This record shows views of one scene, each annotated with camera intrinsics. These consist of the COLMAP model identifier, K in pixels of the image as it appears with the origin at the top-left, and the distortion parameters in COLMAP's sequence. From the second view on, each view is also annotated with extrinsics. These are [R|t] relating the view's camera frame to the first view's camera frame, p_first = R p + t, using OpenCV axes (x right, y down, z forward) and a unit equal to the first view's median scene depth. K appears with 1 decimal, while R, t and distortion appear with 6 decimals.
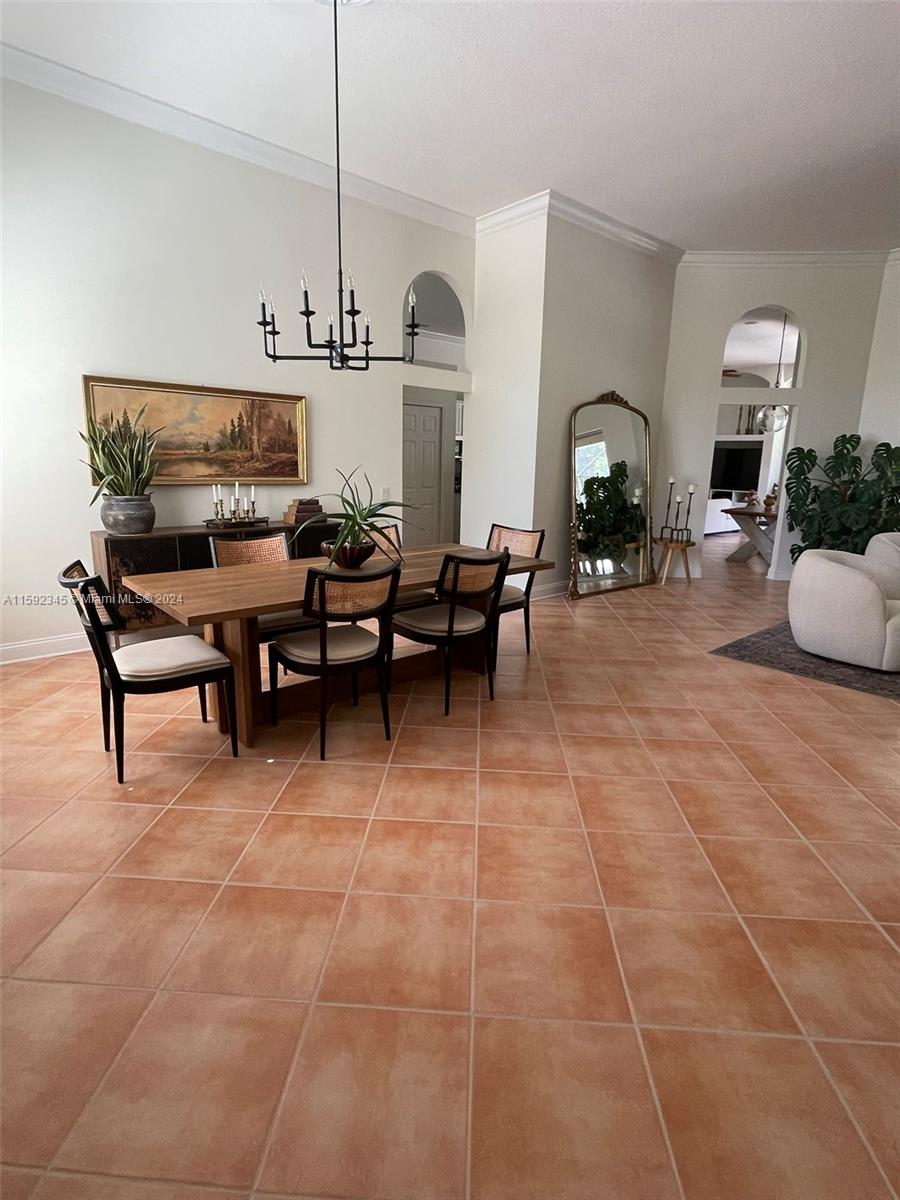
lens RADIAL K [[600.3, 0, 443.2], [0, 600.3, 596.5], [0, 0, 1]] dist [-0.010030, 0.005910]
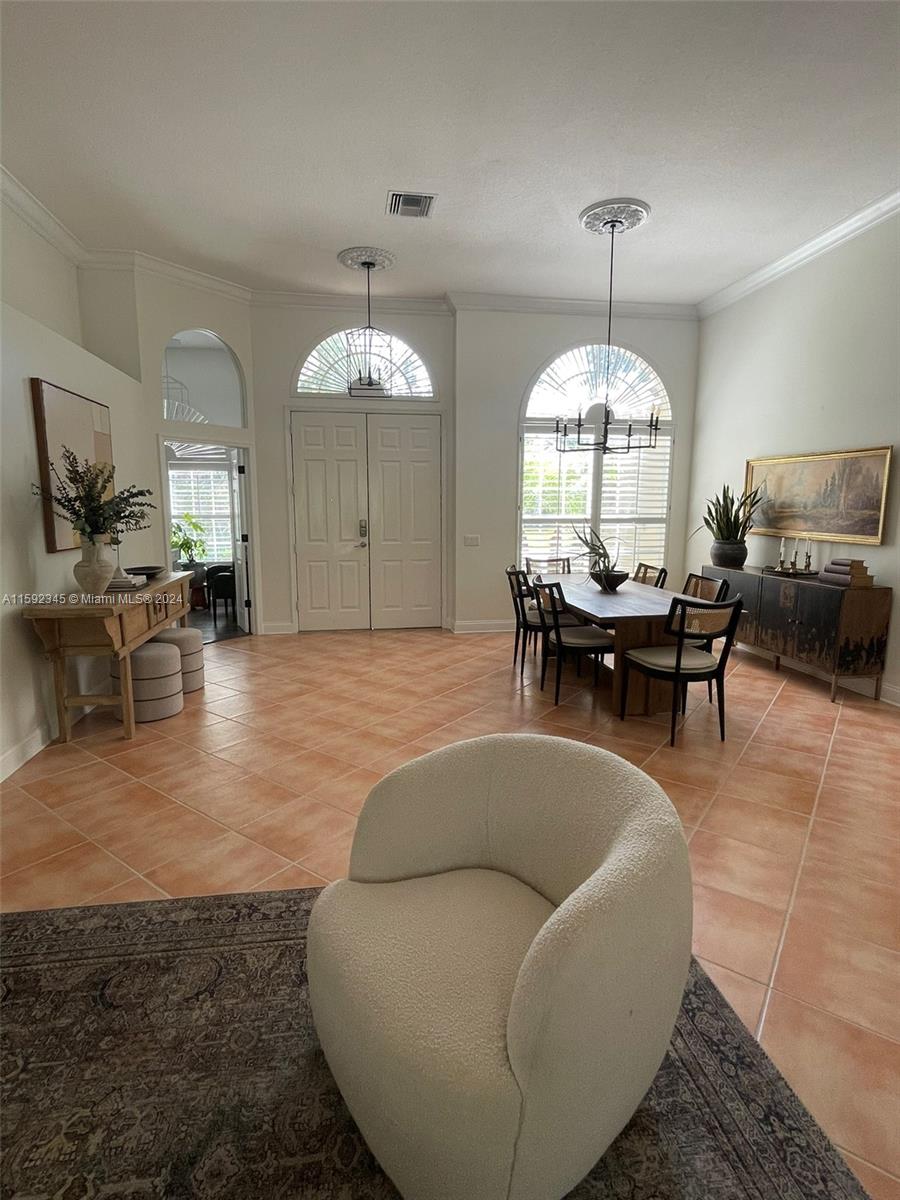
lens RADIAL K [[600.3, 0, 446.5], [0, 600.3, 597.5], [0, 0, 1]] dist [-0.010030, 0.005910]
pose [[-0.530028, 0.111806, -0.840577, 1.316218], [-0.197115, 0.947872, 0.250369, -0.328170], [0.824752, 0.298394, -0.480360, 1.450344]]
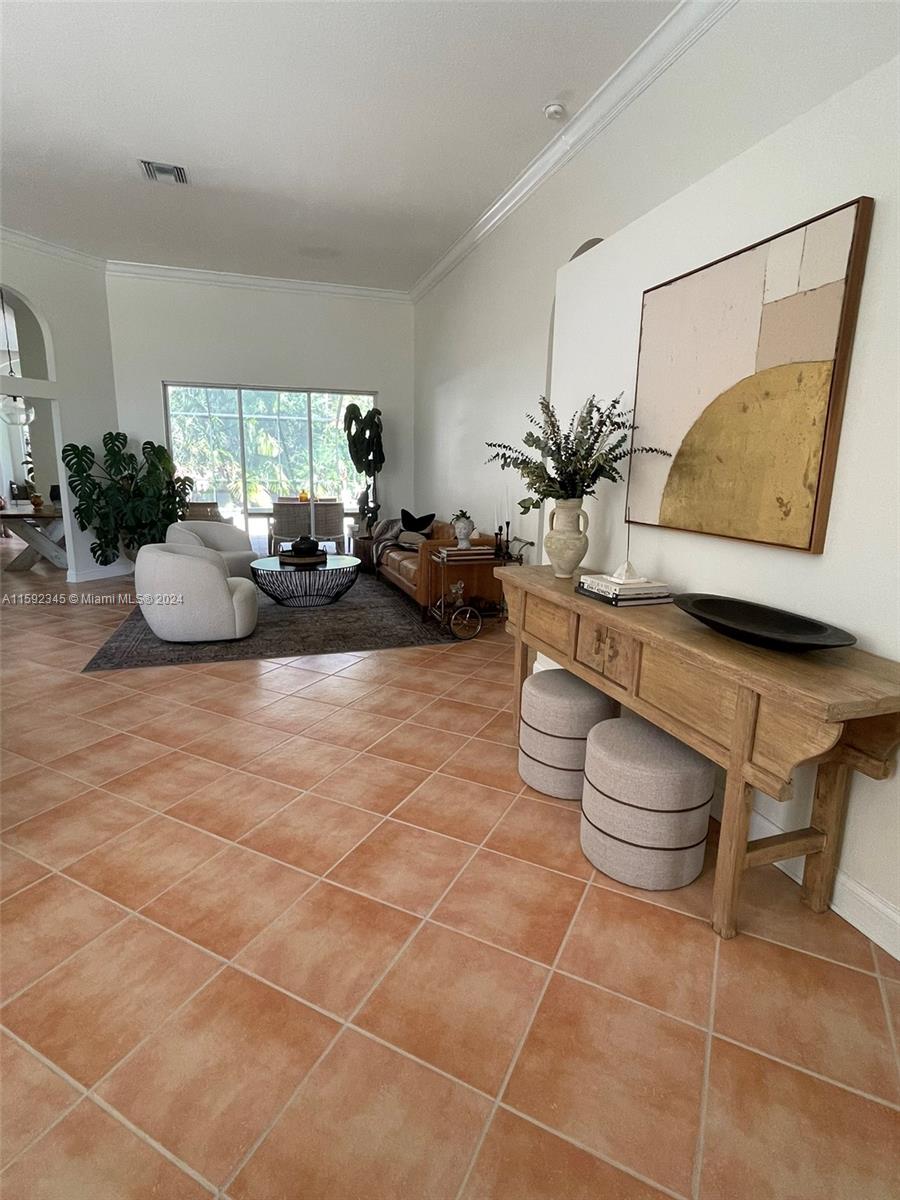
lens RADIAL K [[600.3, 0, 446.2], [0, 600.3, 595.0], [0, 0, 1]] dist [-0.010030, 0.005910]
pose [[0.396082, -0.201438, 0.895847, -0.172644], [0.194107, 0.971959, 0.132732, -0.044823], [-0.897464, 0.121318, 0.424076, 0.147736]]
